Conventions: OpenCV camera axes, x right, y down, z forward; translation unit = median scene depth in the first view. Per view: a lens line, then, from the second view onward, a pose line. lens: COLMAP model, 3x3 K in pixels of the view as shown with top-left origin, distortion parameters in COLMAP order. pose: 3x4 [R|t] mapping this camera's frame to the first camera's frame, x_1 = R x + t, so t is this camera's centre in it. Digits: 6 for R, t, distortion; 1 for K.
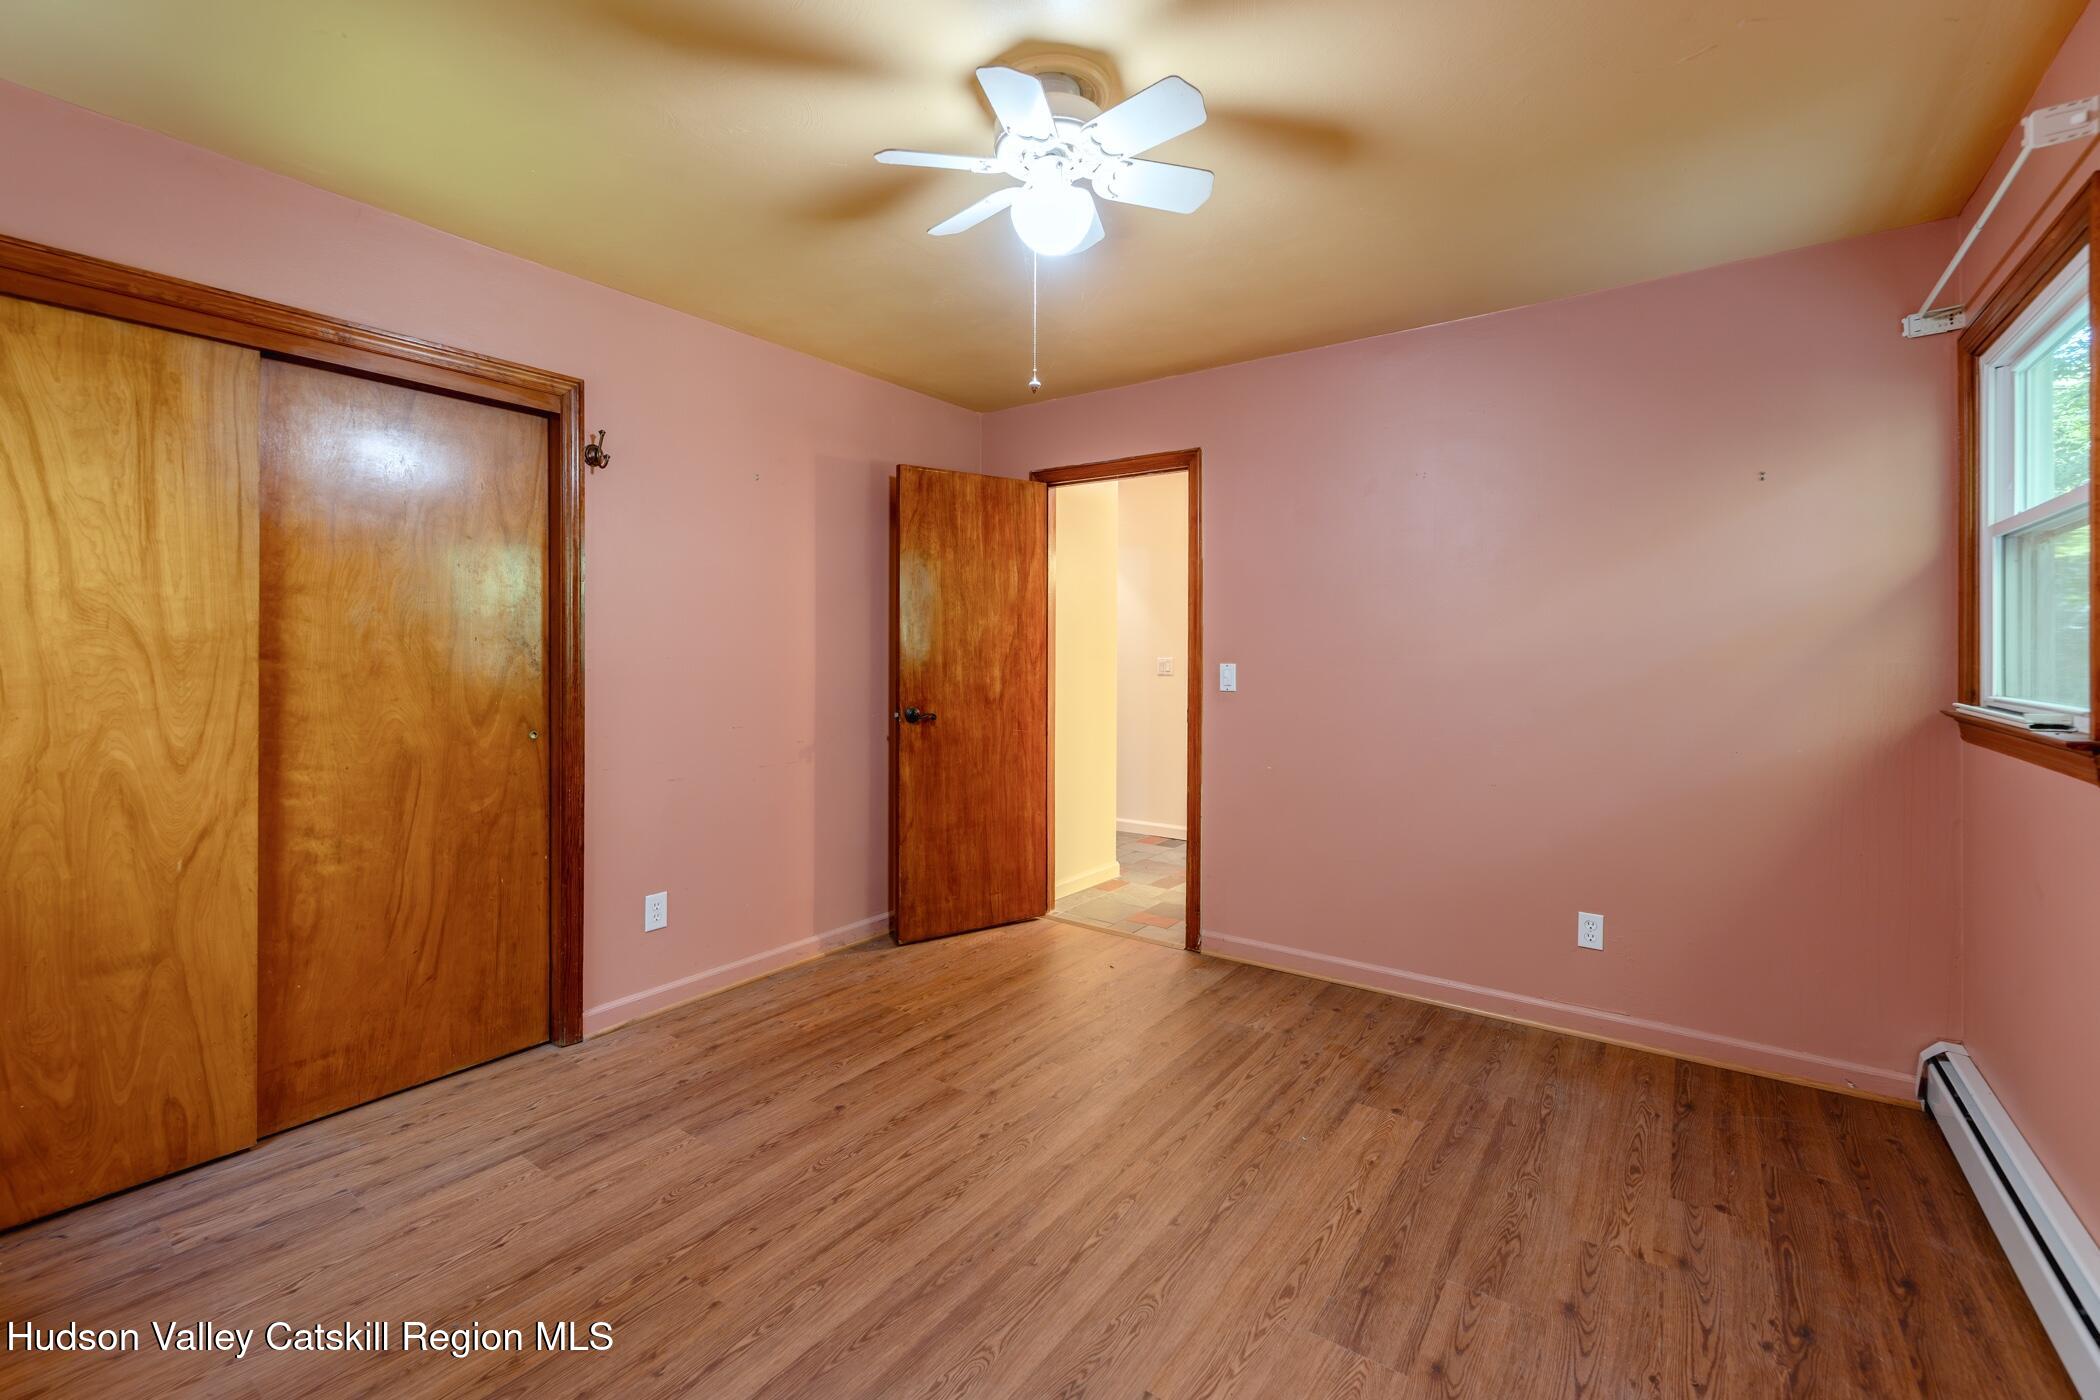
lens RADIAL K [[885.2, 0, 1038.7], [0, 885.2, 684.5], [0, 0, 1]] dist [-0.000415, -0.000022]
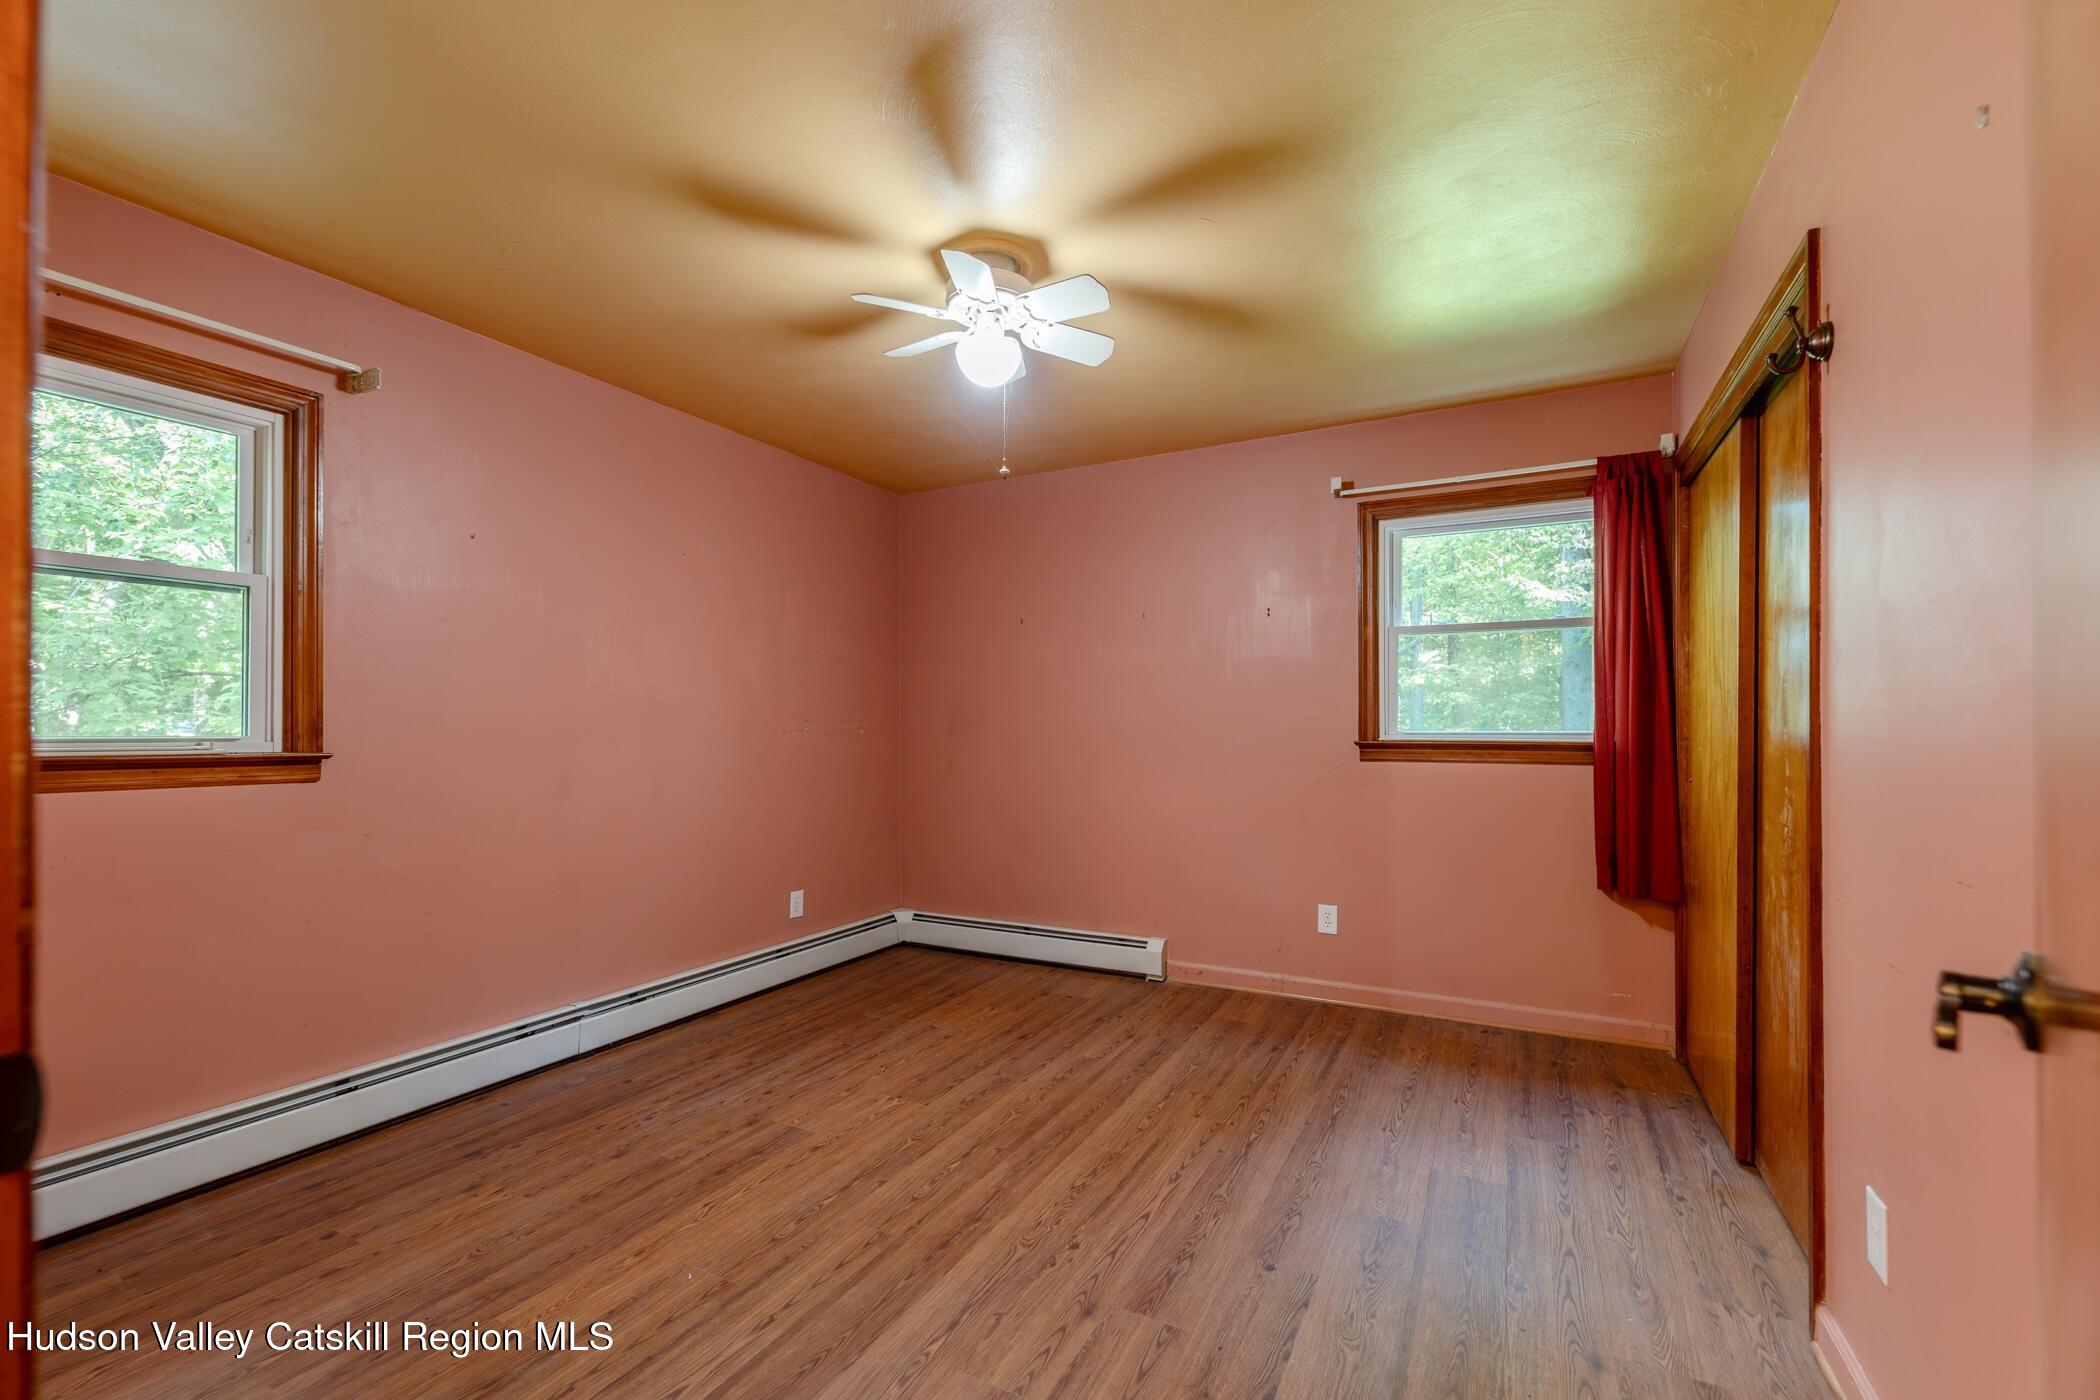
lens RADIAL K [[868.5, 0, 1051.8], [0, 868.5, 740.3], [0, 0, 1]] dist [0.000768, 0.000037]
pose [[-0.989275, -0.001944, -0.146054, 0.101808], [-0.009047, 0.998807, 0.047982, -0.032914], [0.145786, 0.048789, -0.988112, 2.168755]]
